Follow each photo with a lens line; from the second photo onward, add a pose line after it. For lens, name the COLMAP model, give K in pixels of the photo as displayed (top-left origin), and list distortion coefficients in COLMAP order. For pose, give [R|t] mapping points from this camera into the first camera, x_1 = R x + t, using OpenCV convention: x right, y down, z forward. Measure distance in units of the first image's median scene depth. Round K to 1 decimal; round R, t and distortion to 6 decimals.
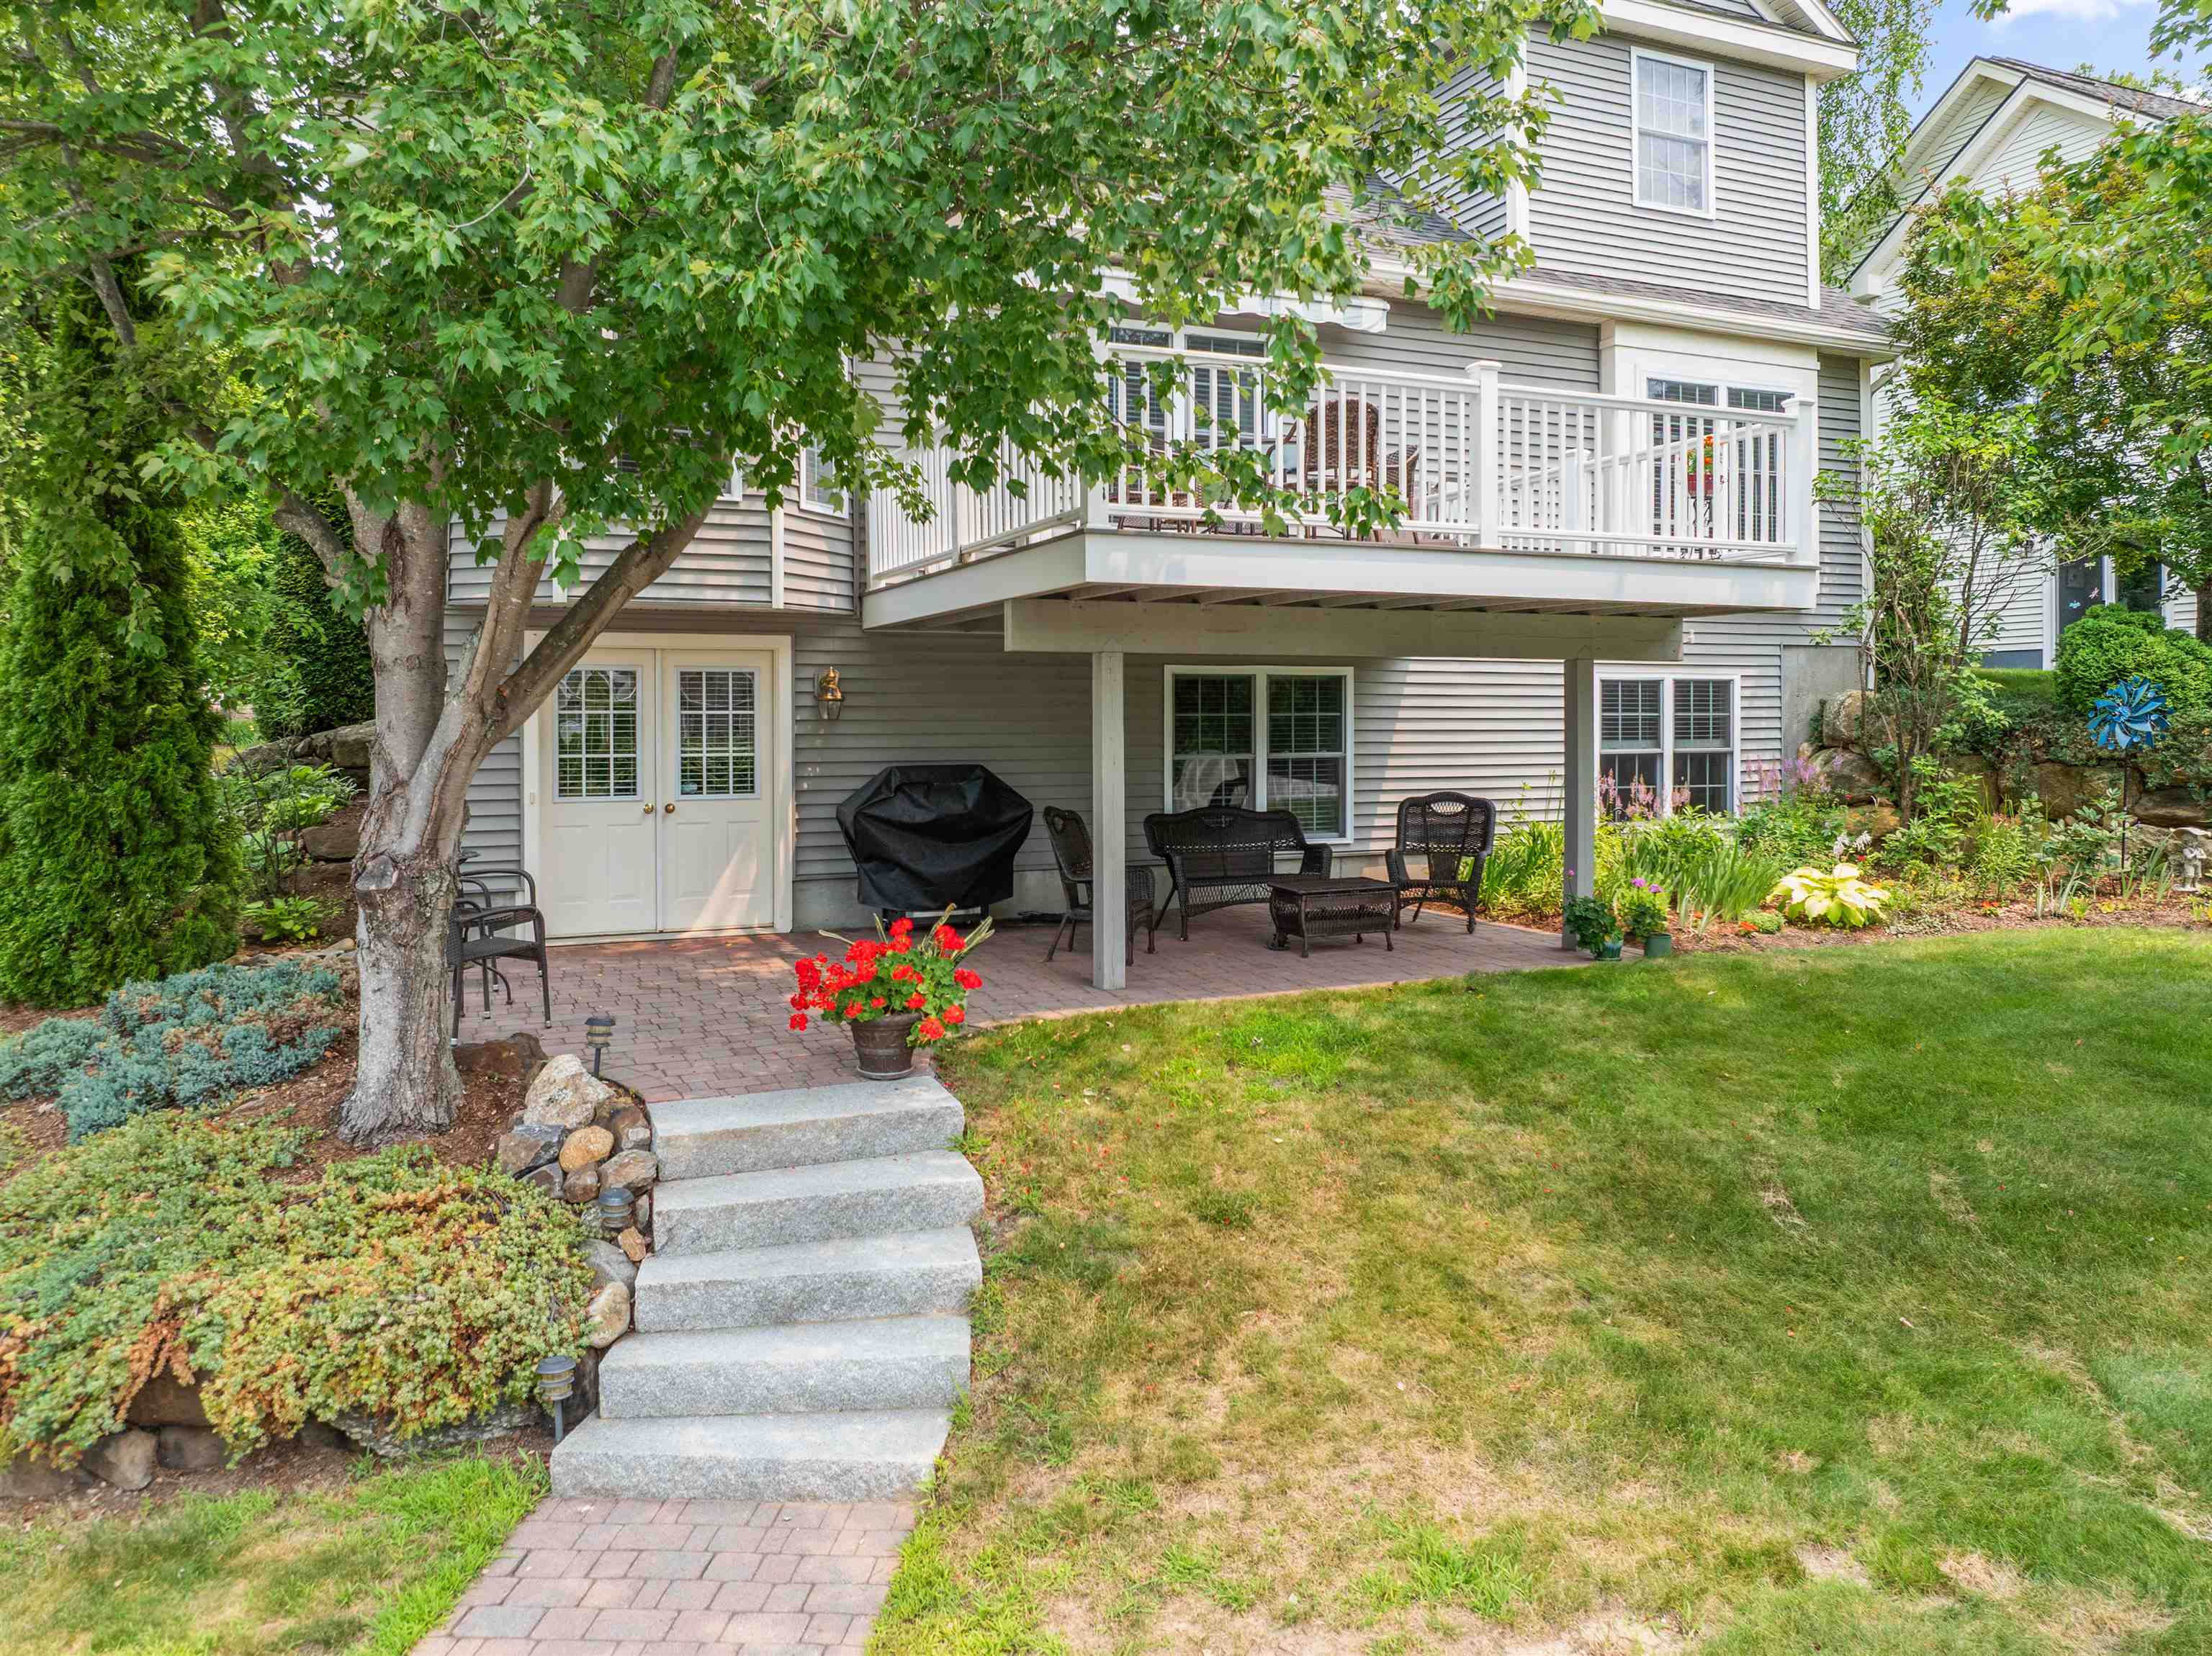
lens RADIAL K [[1589.1, 0, 1130.0], [0, 1589.1, 728.6], [0, 0, 1]] dist [-0.031019, -0.000017]
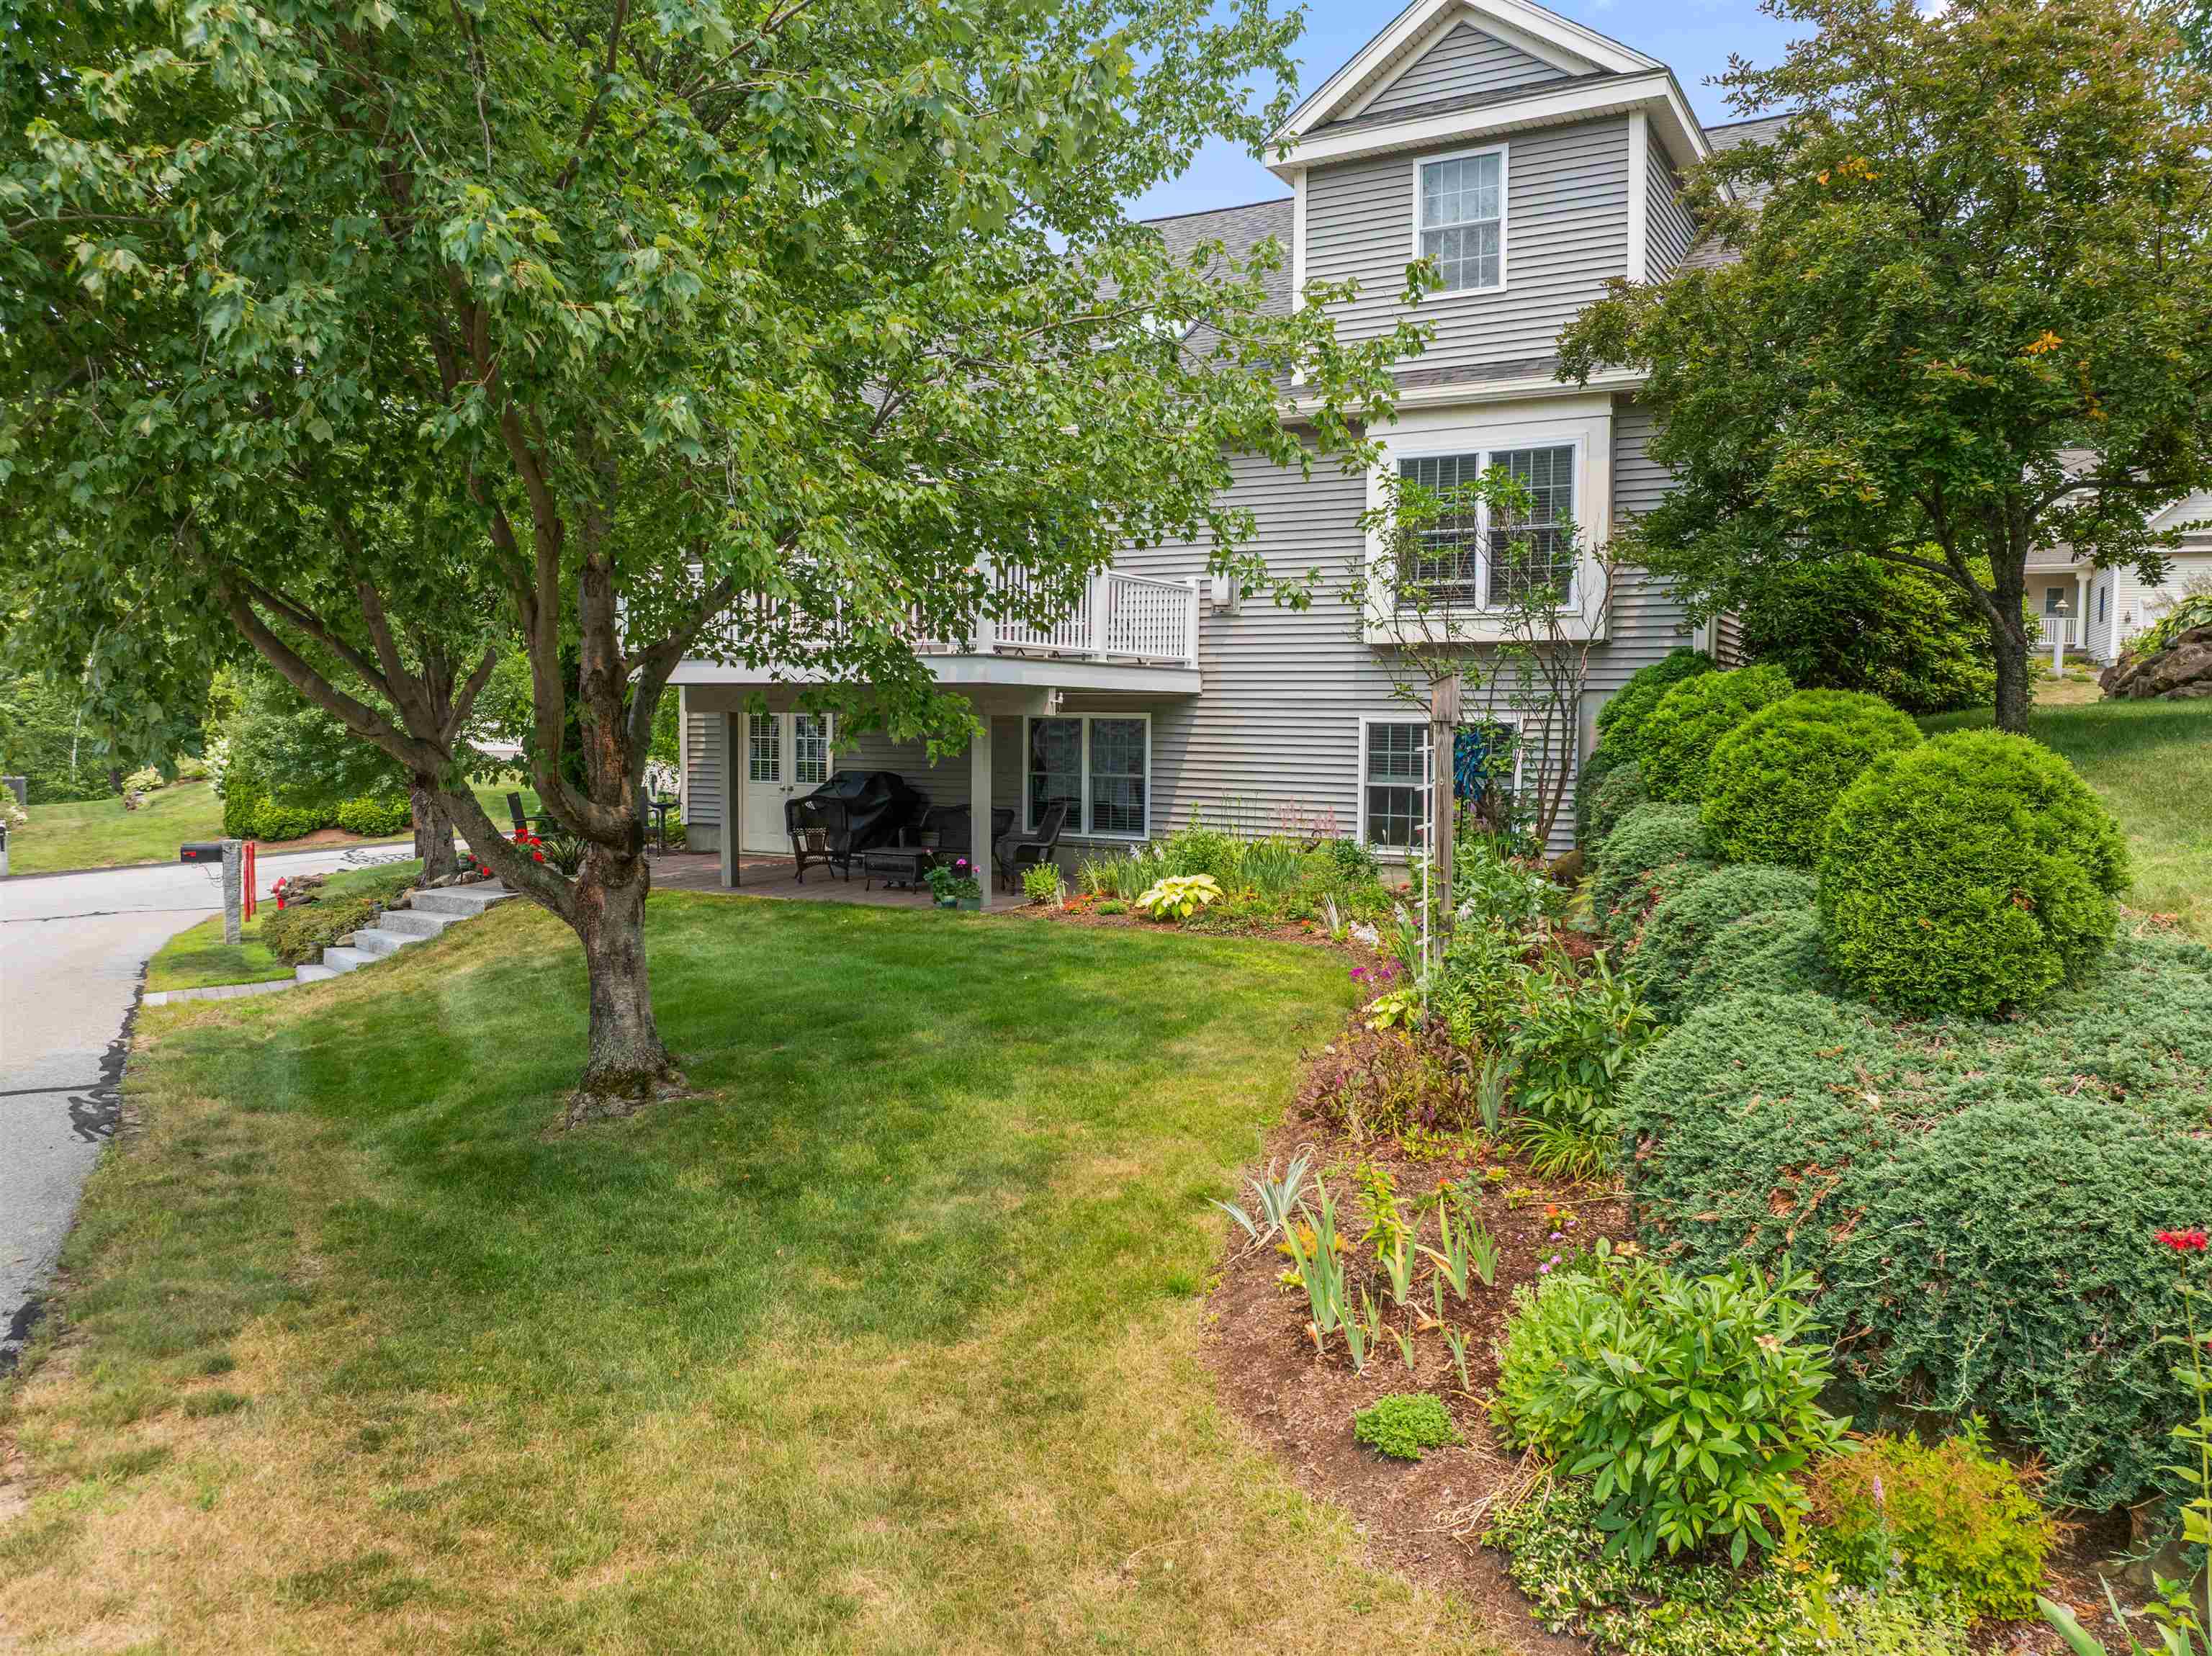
lens RADIAL K [[1560.4, 0, 1106.0], [0, 1560.4, 828.0], [0, 0, 1]] dist [-0.030466, -0.019457]
pose [[0.582181, 0.067330, -0.810266, 1.494488], [-0.014966, 0.997284, 0.072117, -0.044677], [0.812921, -0.029859, 0.581608, 0.218642]]
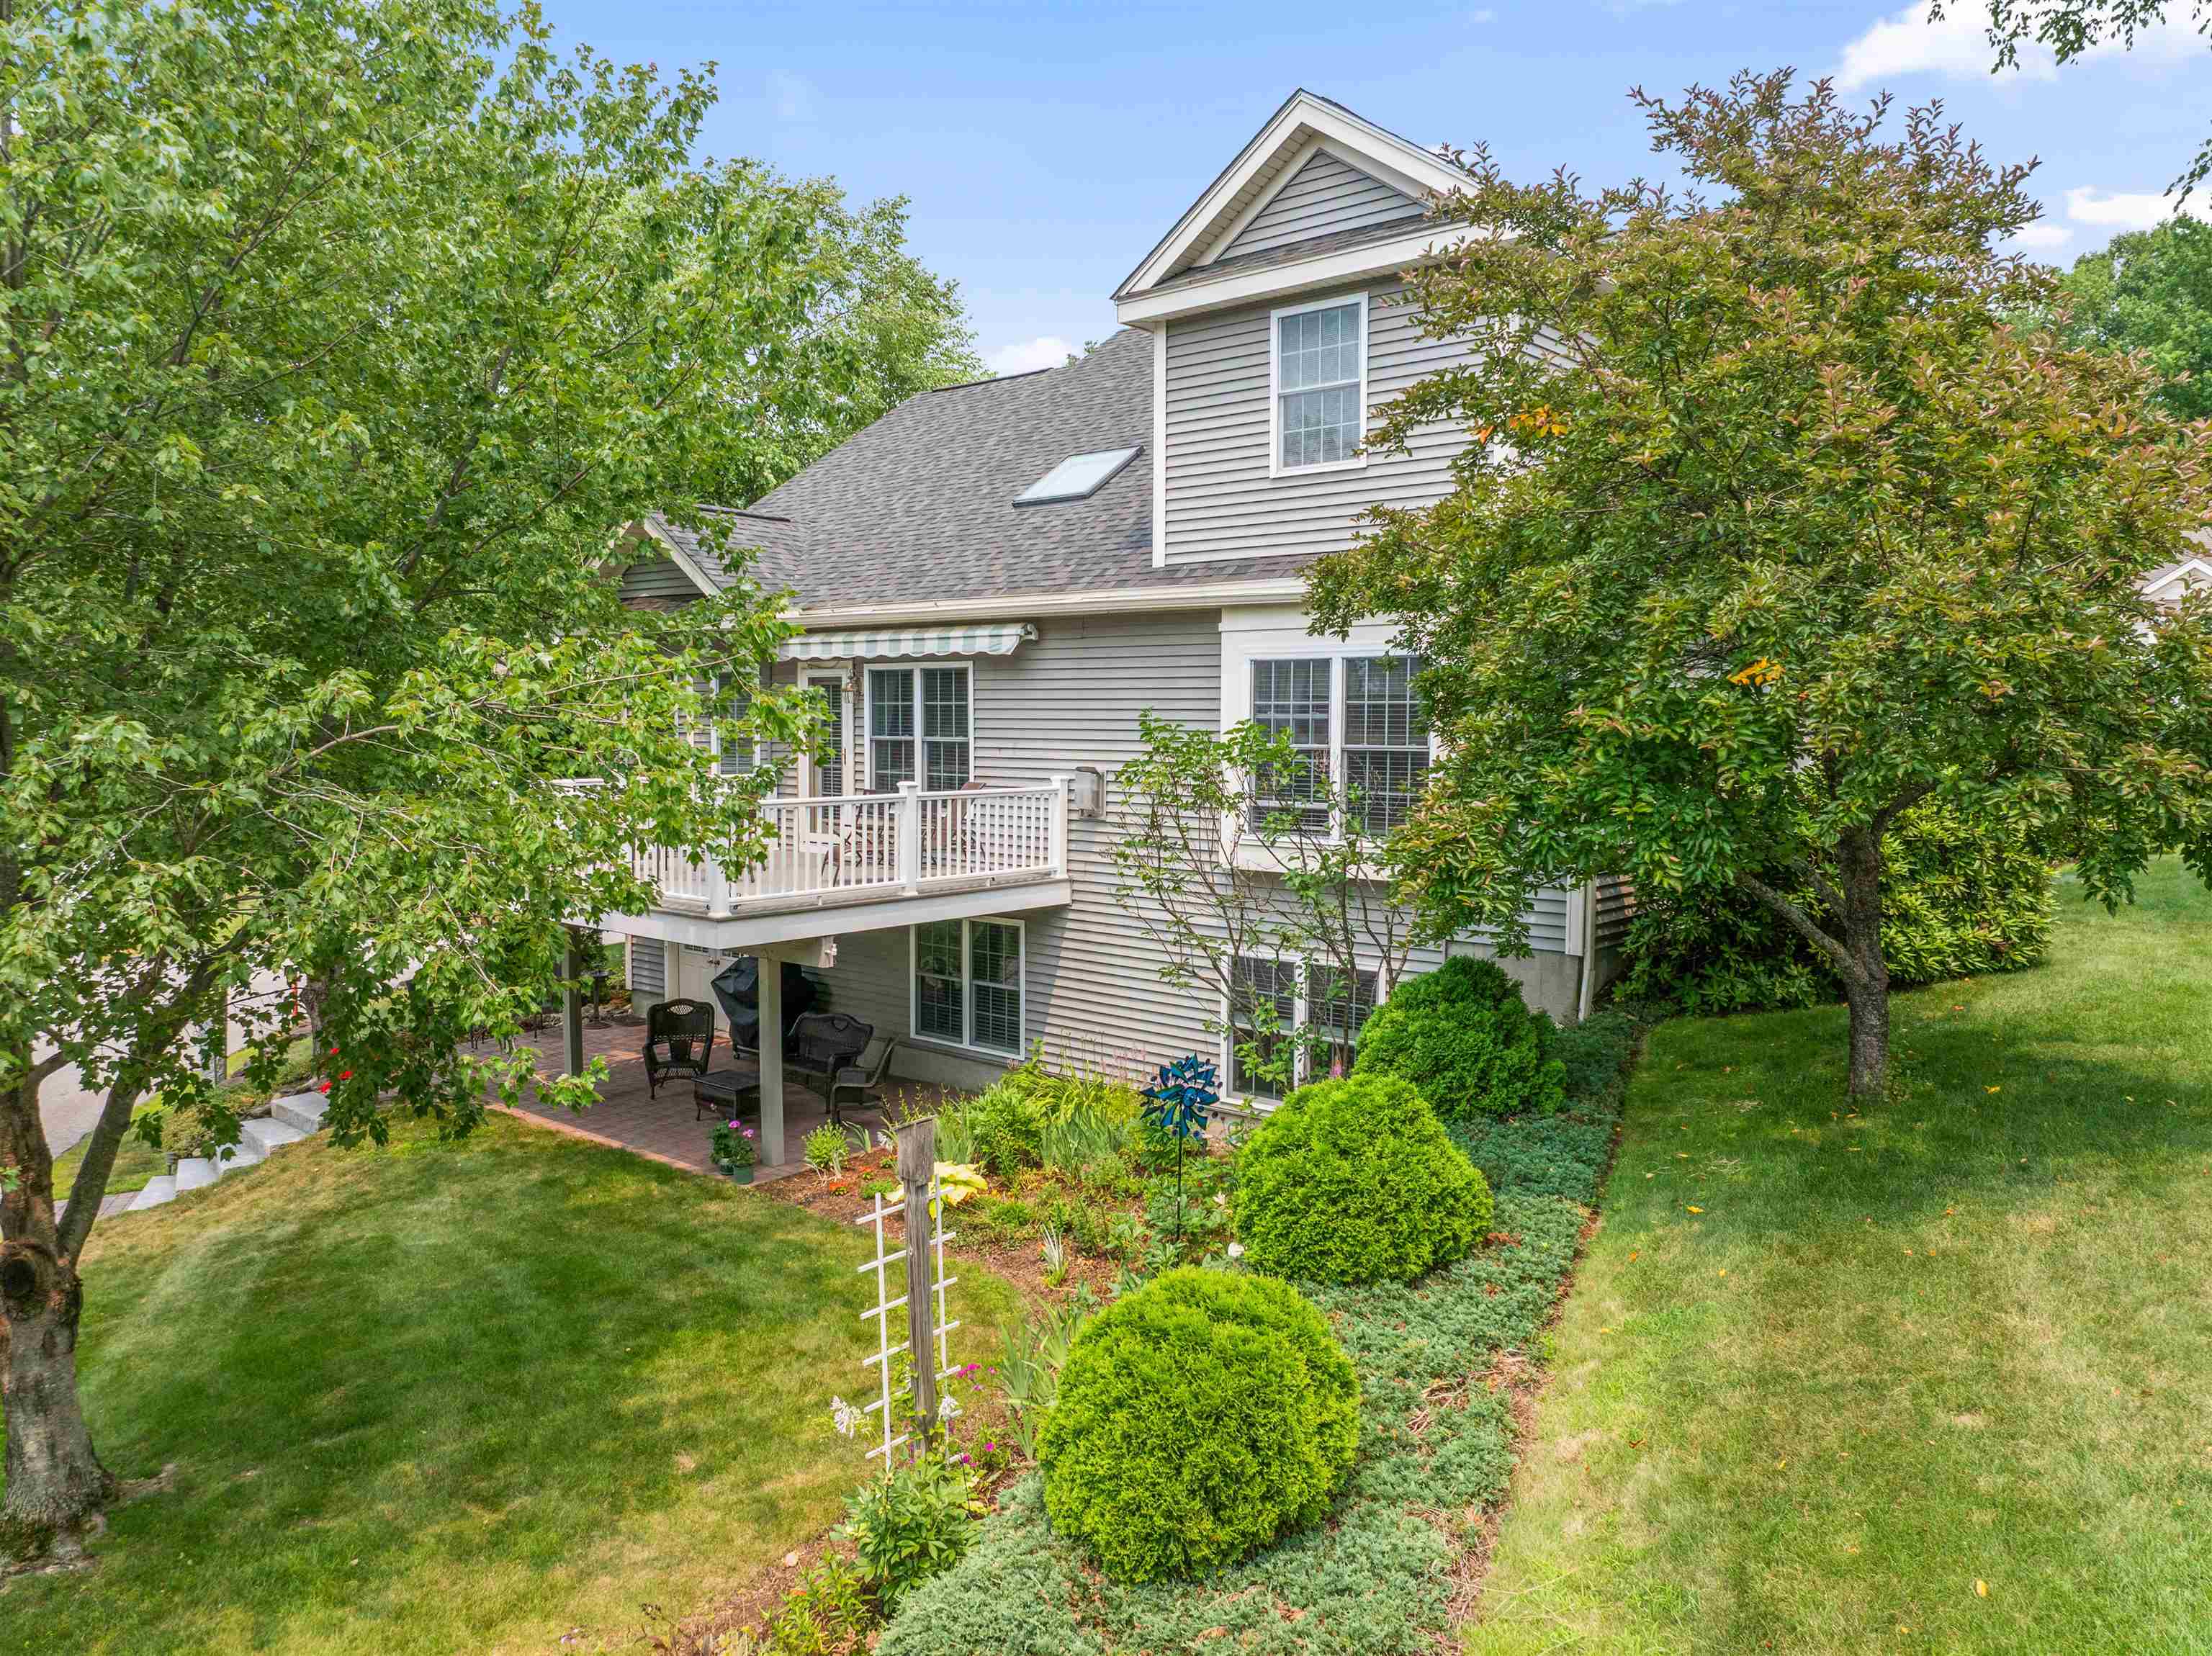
lens RADIAL K [[1545.0, 0, 1106.0], [0, 1545.0, 828.0], [0, 0, 1]] dist [-0.009521, -0.033869]
pose [[0.431899, 0.067756, -0.899373, 1.539346], [-0.007976, 0.997422, 0.071313, -0.243573], [0.901887, -0.023626, 0.431326, 0.654098]]
